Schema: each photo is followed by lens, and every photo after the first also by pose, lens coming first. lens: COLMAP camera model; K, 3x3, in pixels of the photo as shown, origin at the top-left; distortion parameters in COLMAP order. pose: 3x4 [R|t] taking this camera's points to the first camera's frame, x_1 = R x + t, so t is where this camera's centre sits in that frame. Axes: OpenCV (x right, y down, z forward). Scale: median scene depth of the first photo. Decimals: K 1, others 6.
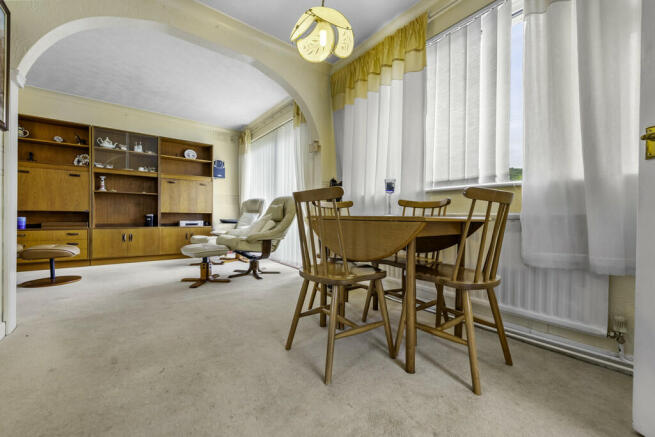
lens RADIAL K [[268.1, 0, 326.6], [0, 268.1, 212.4], [0, 0, 1]] dist [0.001199, -0.000102]
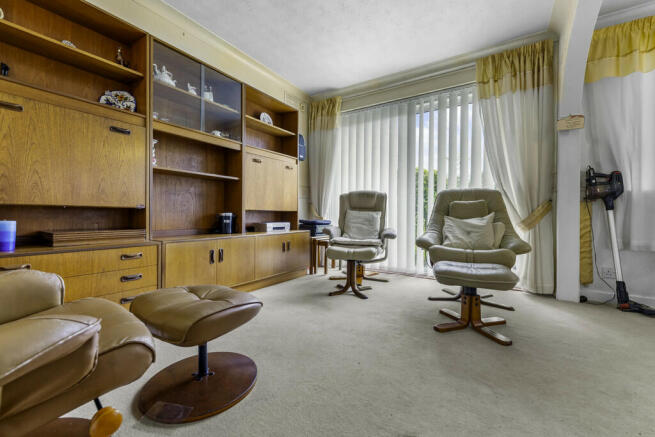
lens RADIAL K [[266.9, 0, 327.5], [0, 266.9, 218.5], [0, 0, 1]] dist [-0.000548, -0.000147]
pose [[0.928916, -0.004031, 0.370268, -0.669940], [-0.010133, 0.999290, 0.036299, -0.004241], [-0.370152, -0.037471, 0.928215, 0.369690]]
